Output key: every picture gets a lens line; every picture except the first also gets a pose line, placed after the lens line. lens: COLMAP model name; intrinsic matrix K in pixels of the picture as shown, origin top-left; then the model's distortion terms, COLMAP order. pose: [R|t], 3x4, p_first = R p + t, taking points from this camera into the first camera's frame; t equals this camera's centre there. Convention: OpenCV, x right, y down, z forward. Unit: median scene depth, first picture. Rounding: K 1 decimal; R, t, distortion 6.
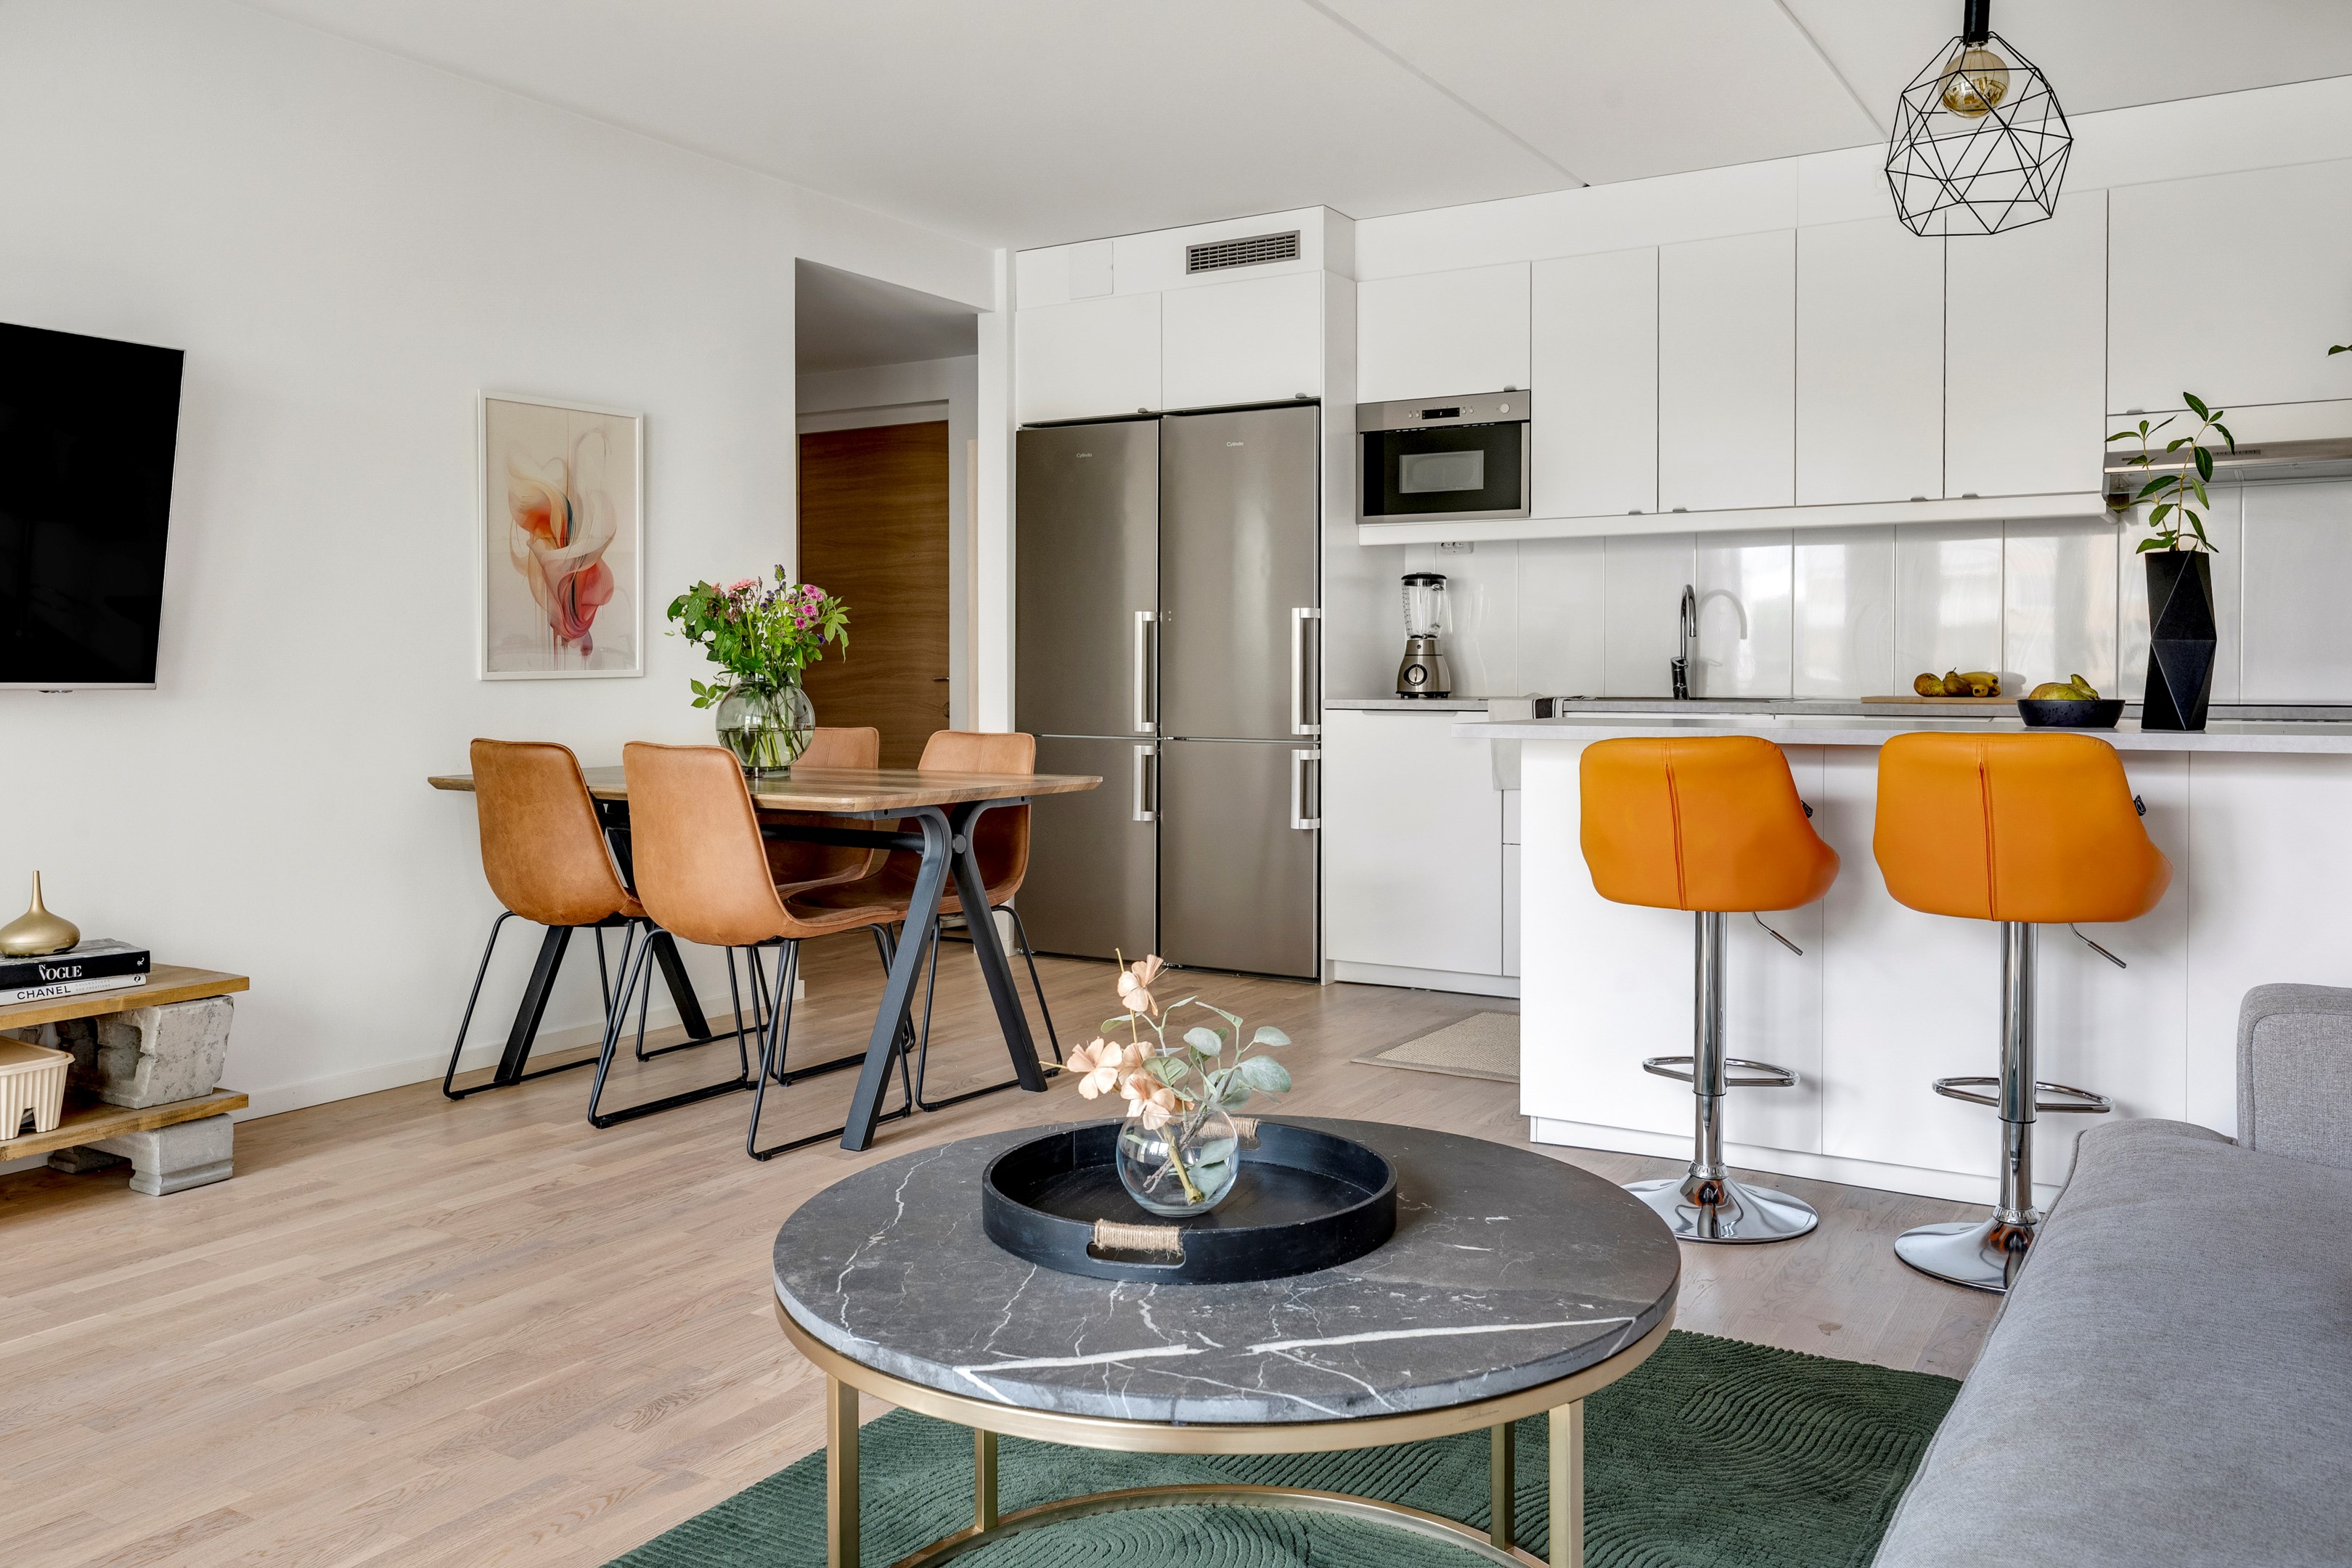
lens RADIAL K [[1807.2, 0, 1177.5], [0, 1807.2, 696.1], [0, 0, 1]] dist [-0.006444, 0.000328]
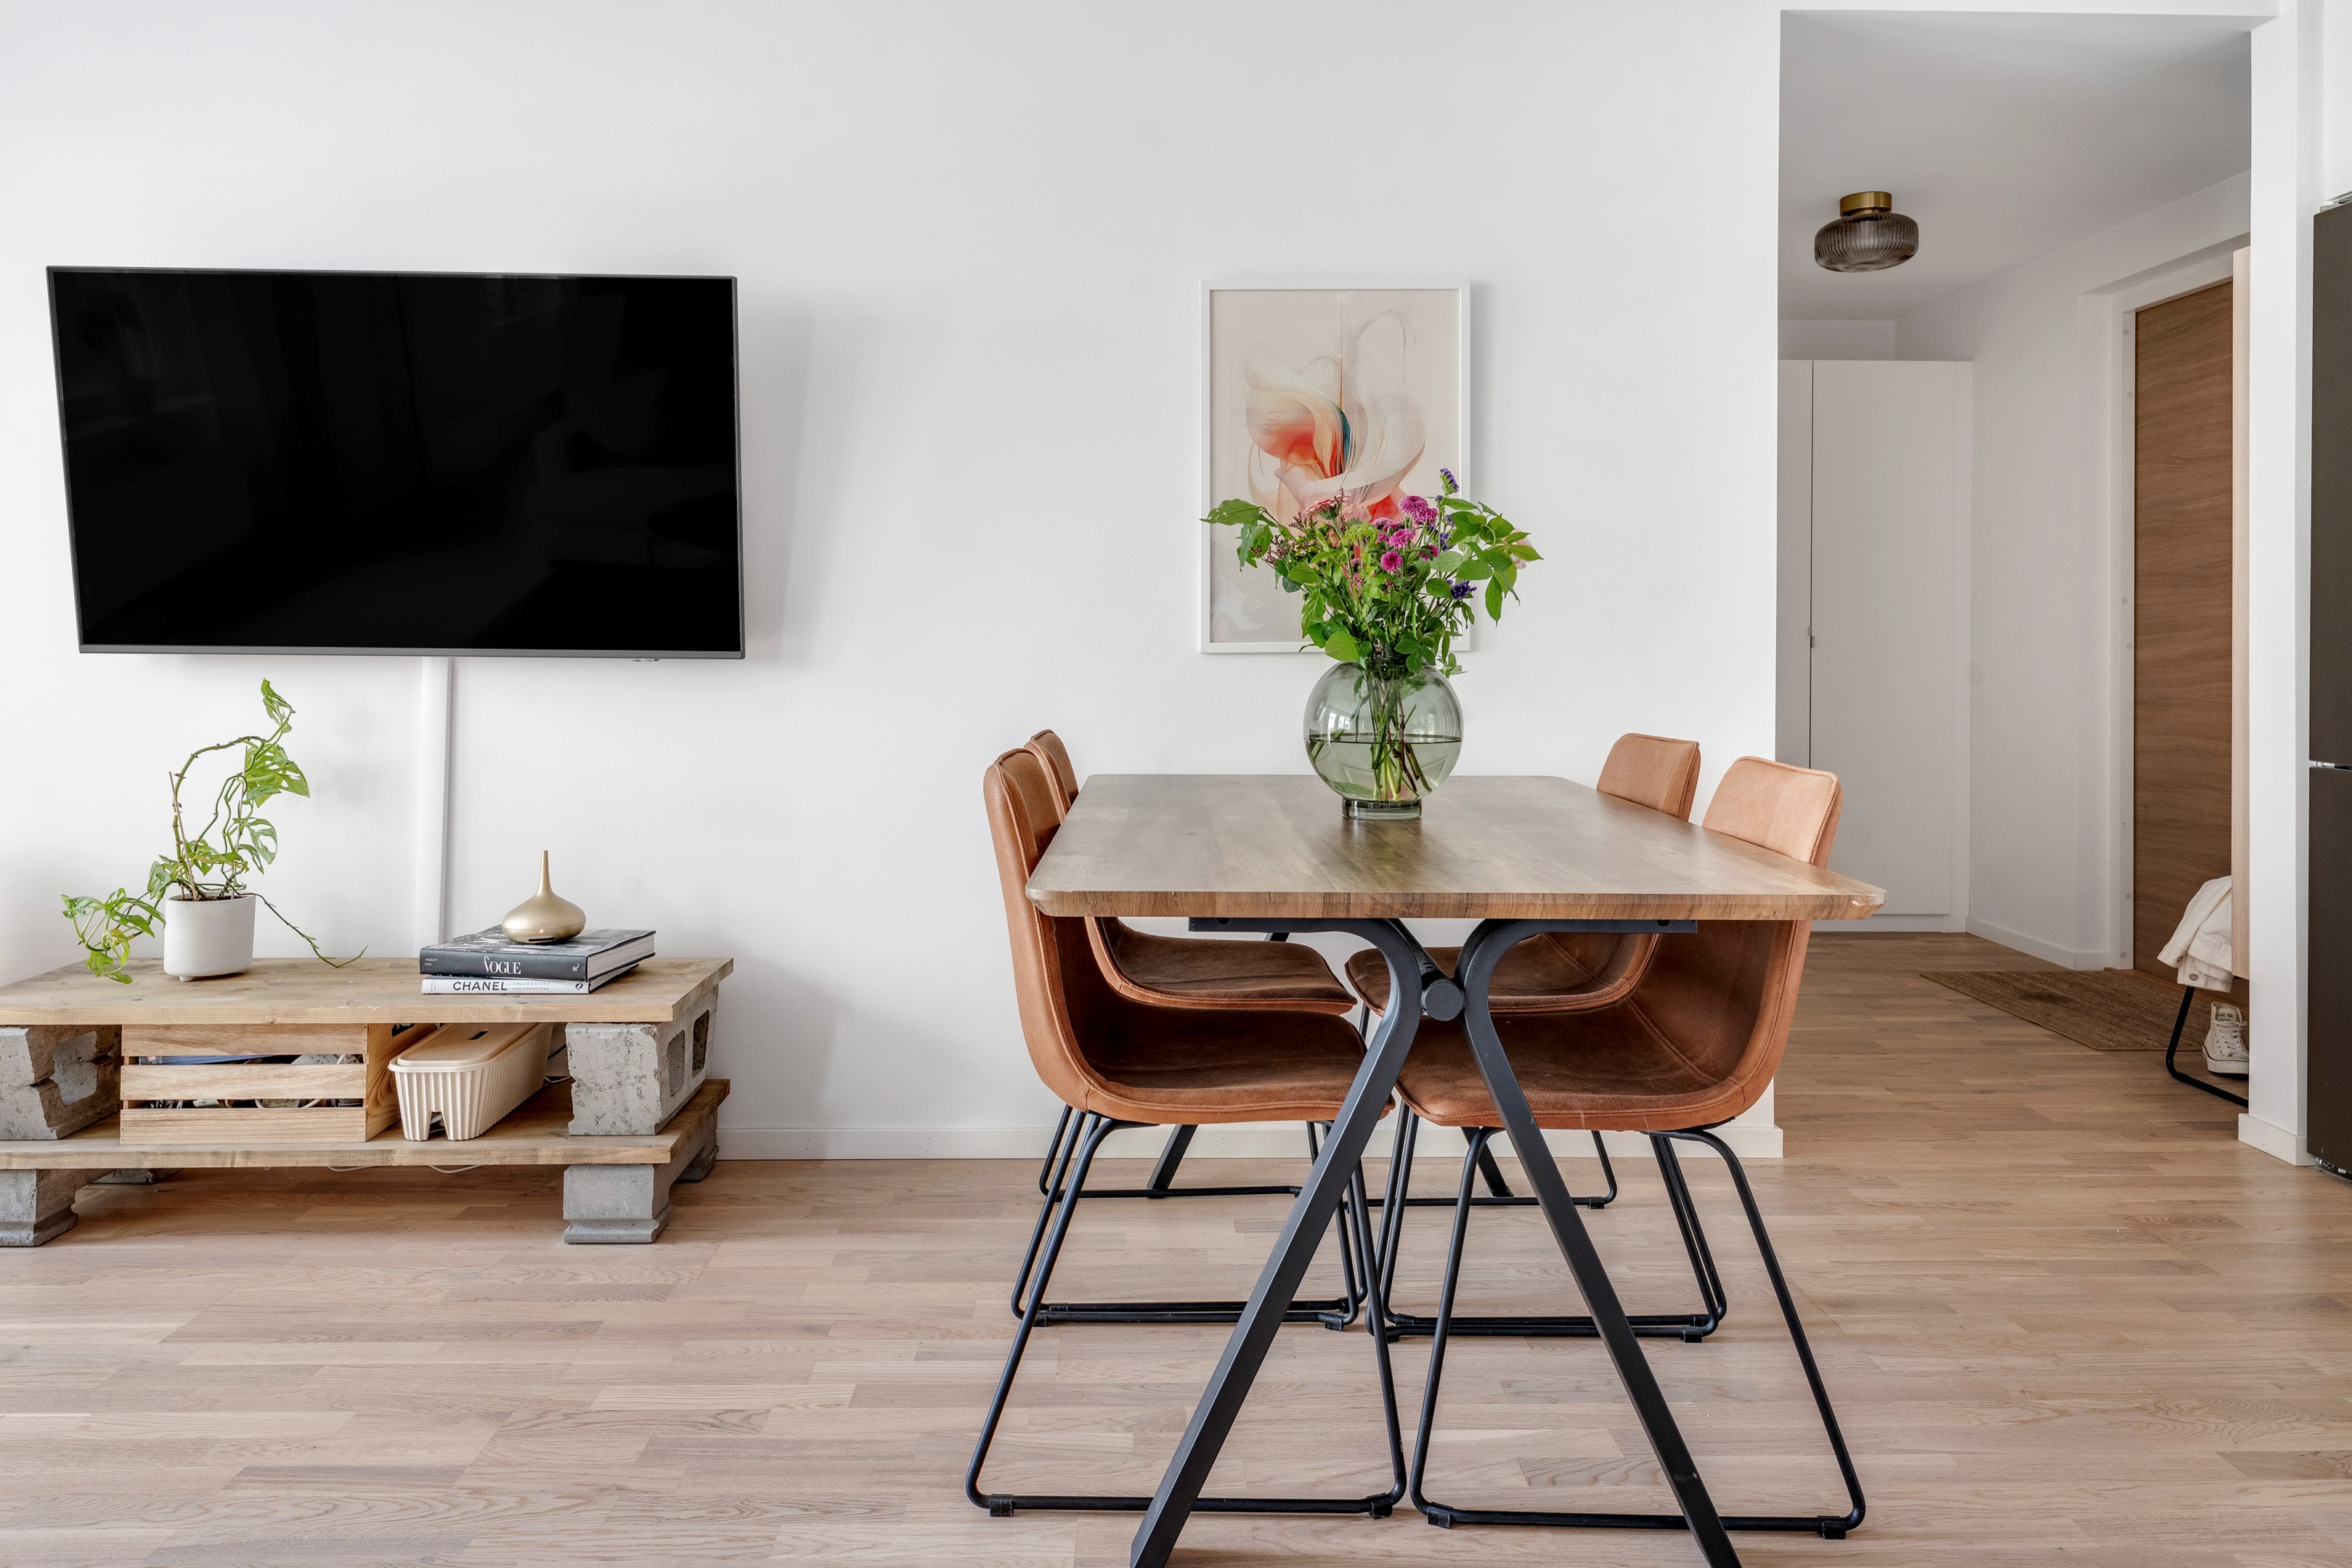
lens RADIAL K [[1545.3, 0, 1174.6], [0, 1545.3, 626.8], [0, 0, 1]] dist [0.001810, -0.002447]
pose [[0.544027, -0.004851, -0.839053, 0.195277], [-0.016910, 0.999717, -0.016744, -0.010373], [0.838897, 0.023297, 0.543791, 0.740856]]
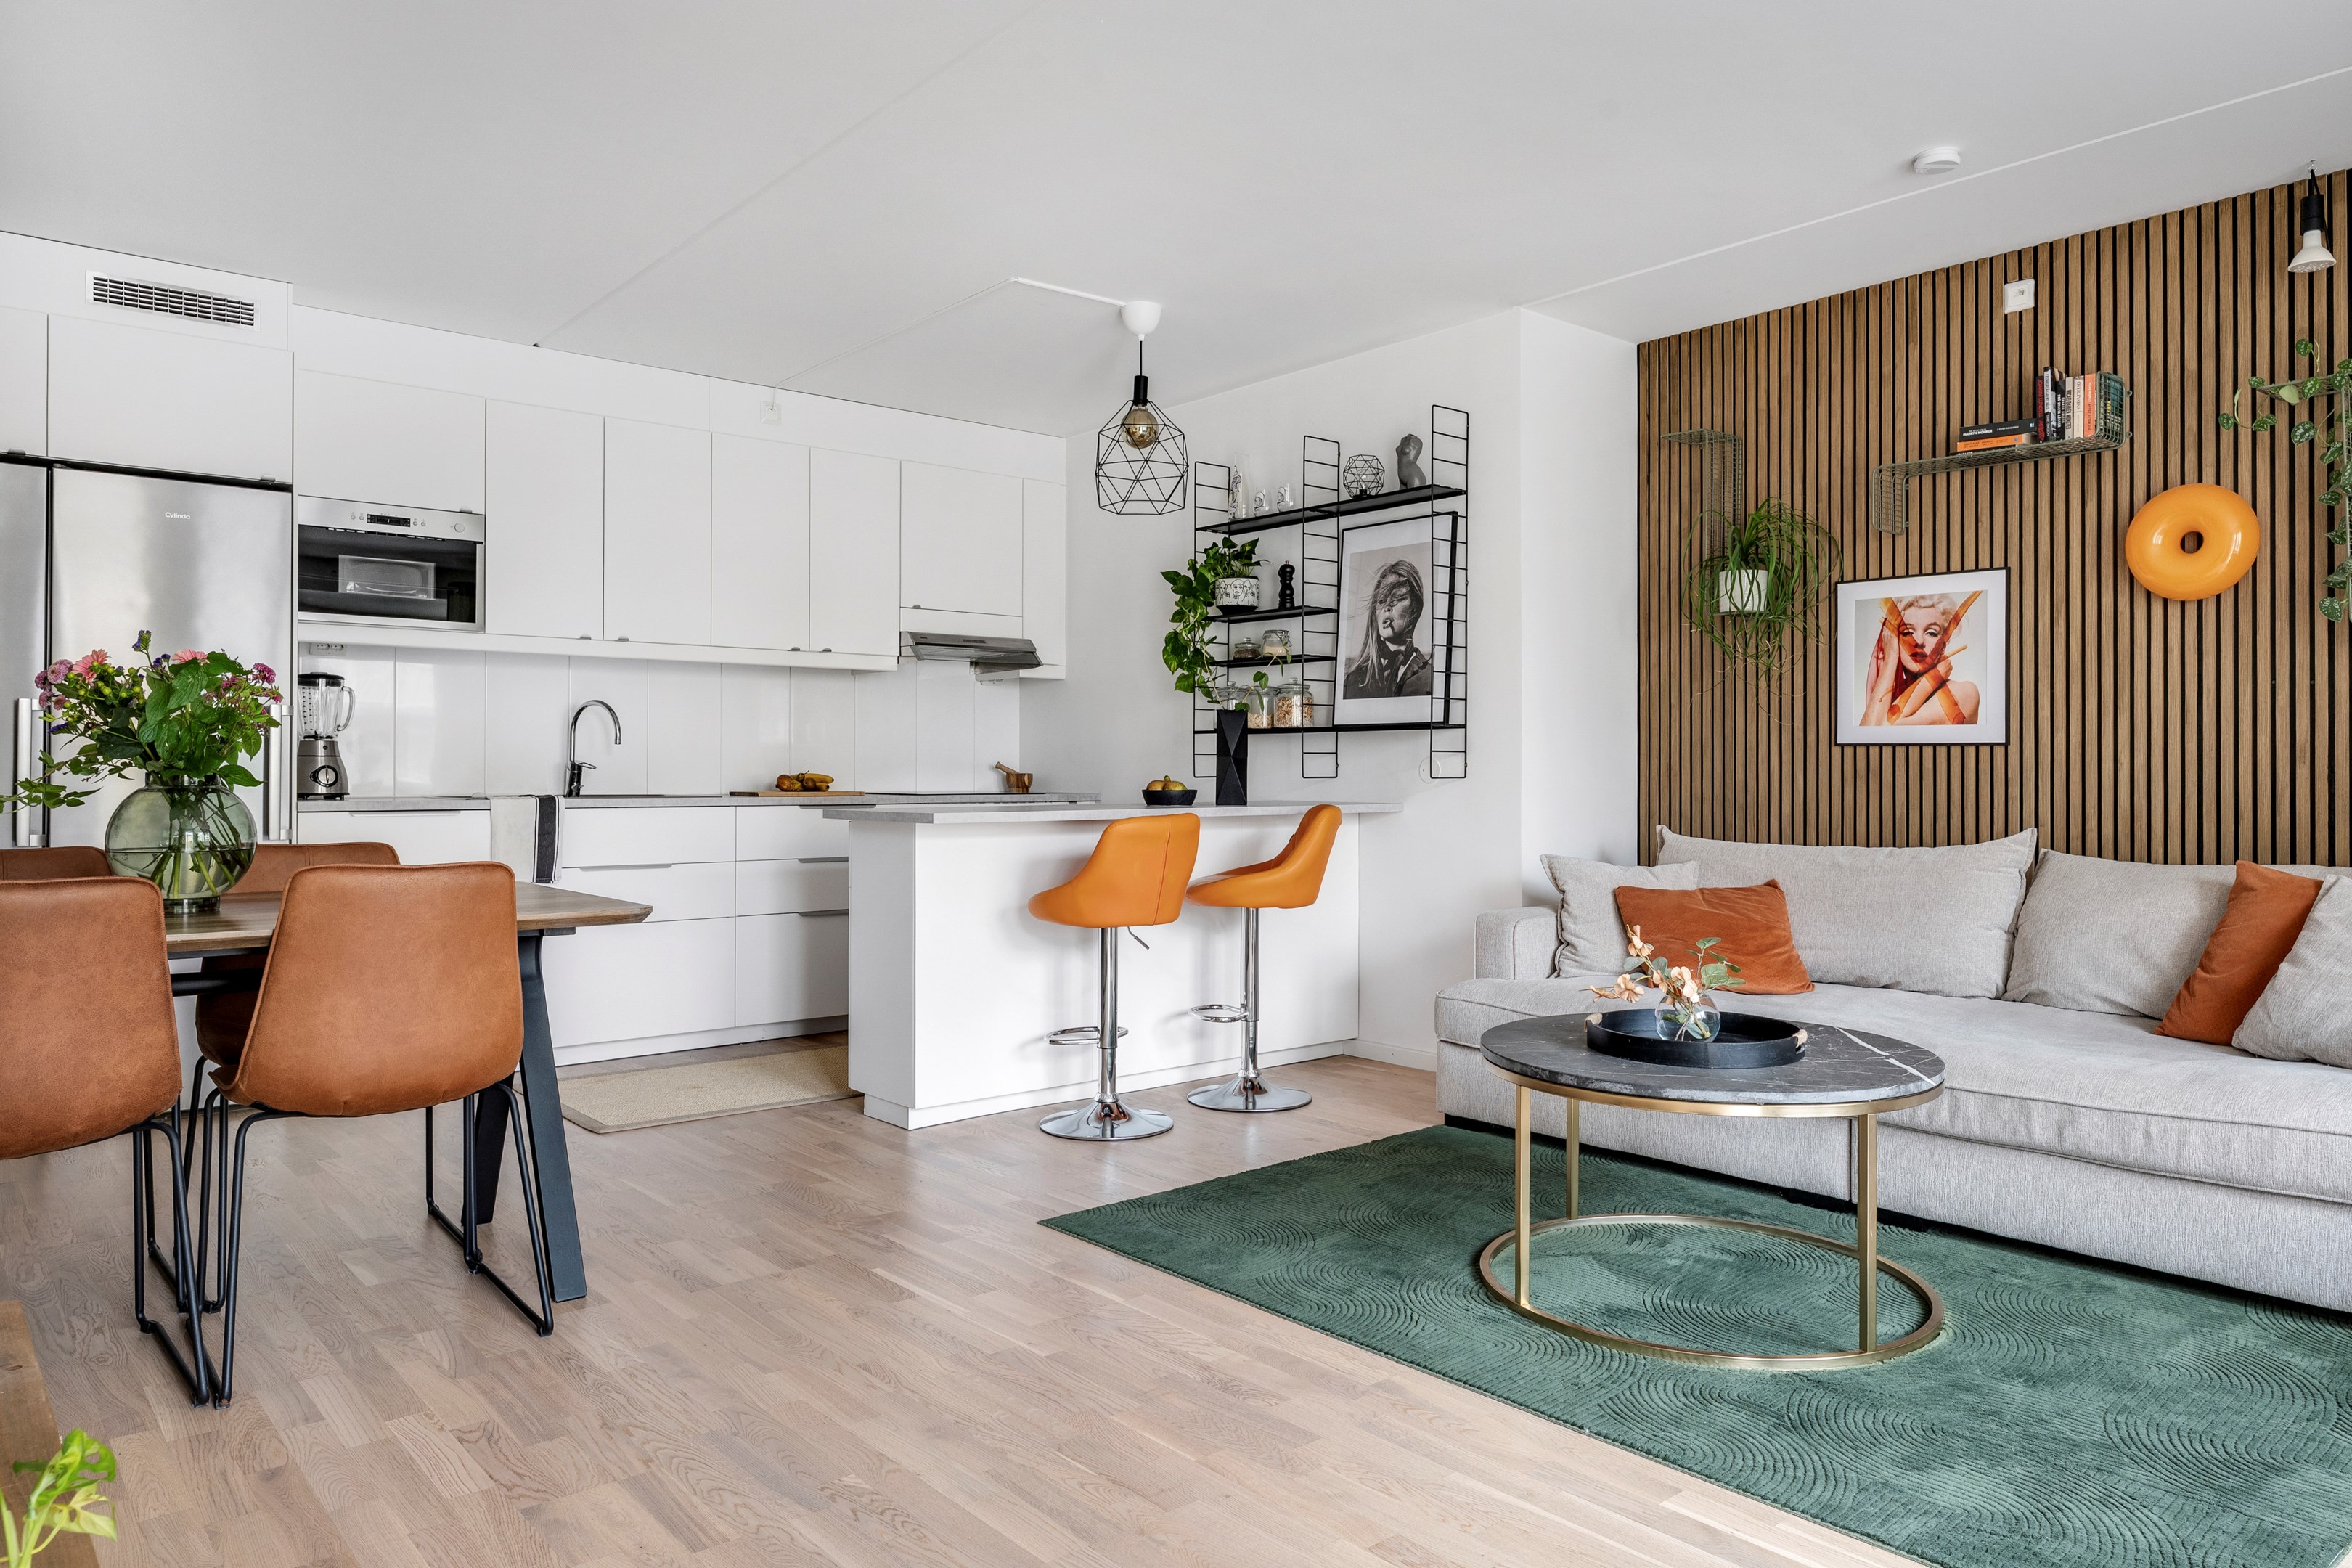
lens RADIAL K [[1539.8, 0, 1171.2], [0, 1539.8, 765.9], [0, 0, 1]] dist [0.000647, 0.001089]
pose [[0.315973, 0.005307, 0.948753, -0.799139], [0.011831, 0.999885, -0.009533, -0.005817], [-0.948694, 0.014237, 0.315874, 0.451569]]
